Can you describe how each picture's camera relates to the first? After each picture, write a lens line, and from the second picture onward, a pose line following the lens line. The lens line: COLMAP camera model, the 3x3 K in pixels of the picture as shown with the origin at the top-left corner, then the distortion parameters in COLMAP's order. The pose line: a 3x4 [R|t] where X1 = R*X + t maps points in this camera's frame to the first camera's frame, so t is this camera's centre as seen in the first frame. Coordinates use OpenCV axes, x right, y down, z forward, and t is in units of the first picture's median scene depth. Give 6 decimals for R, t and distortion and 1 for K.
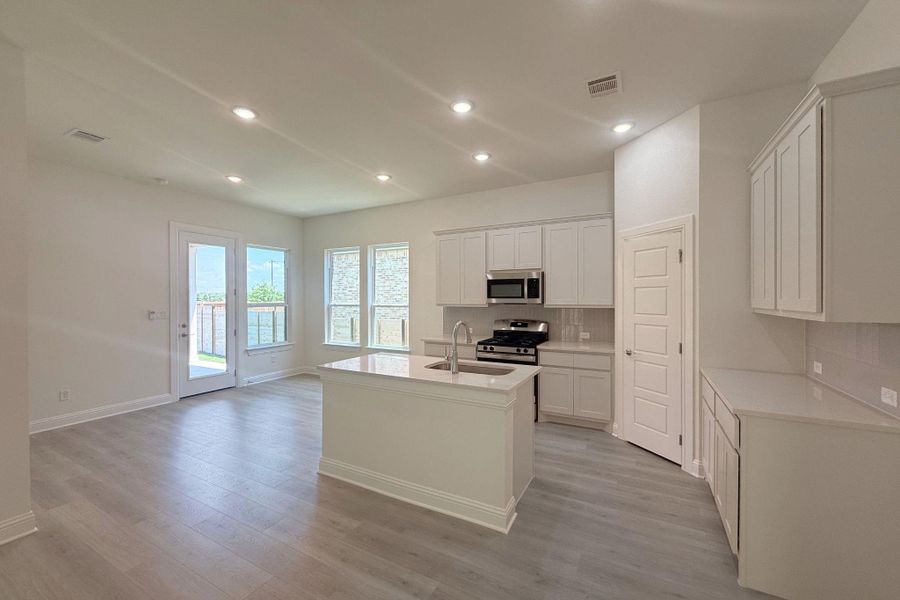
lens RADIAL K [[359.9, 0, 447.9], [0, 359.9, 300.8], [0, 0, 1]] dist [-0.000218, -0.000032]
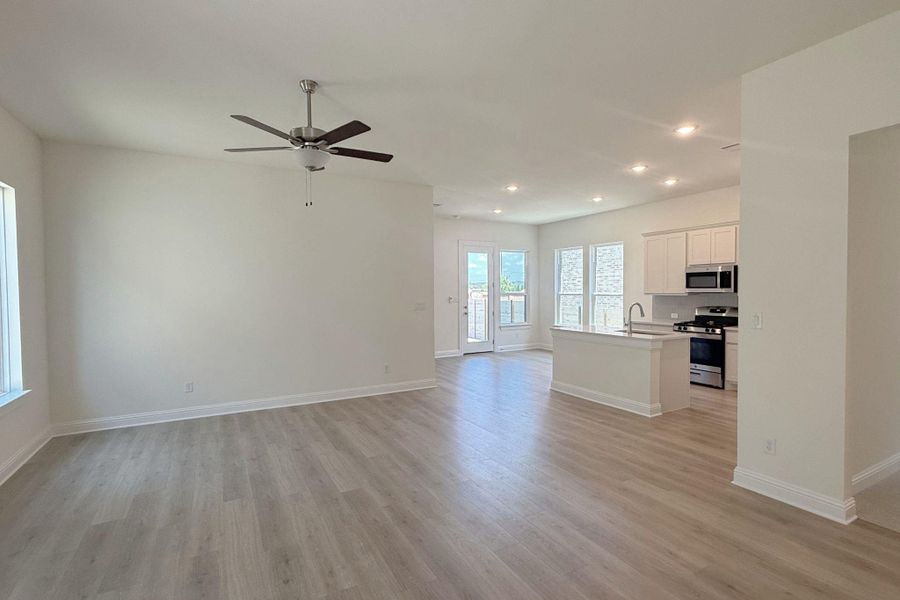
lens RADIAL K [[432.6, 0, 449.8], [0, 432.6, 301.8], [0, 0, 1]] dist [-0.001740, -0.000339]
pose [[0.841808, 0.011247, -0.539659, 0.240314], [0.002125, 0.999706, 0.024151, 0.002252], [0.539772, -0.021477, 0.841537, -0.688005]]
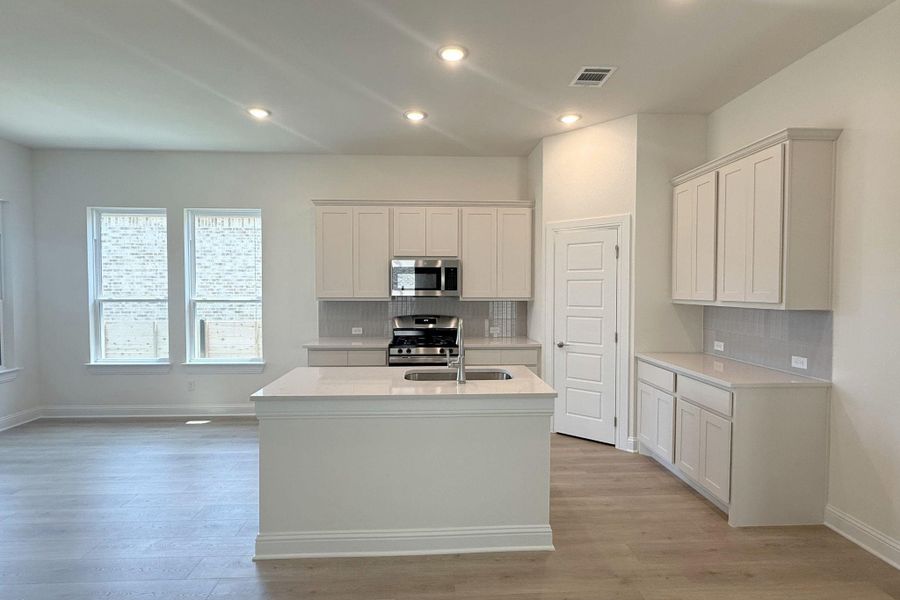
lens RADIAL K [[432.6, 0, 449.8], [0, 432.6, 301.8], [0, 0, 1]] dist [-0.001740, -0.000339]
pose [[0.852538, -0.011686, 0.522535, -0.310559], [-0.000203, 0.999743, 0.022689, -0.002722], [-0.522665, -0.019449, 0.852316, 0.107883]]
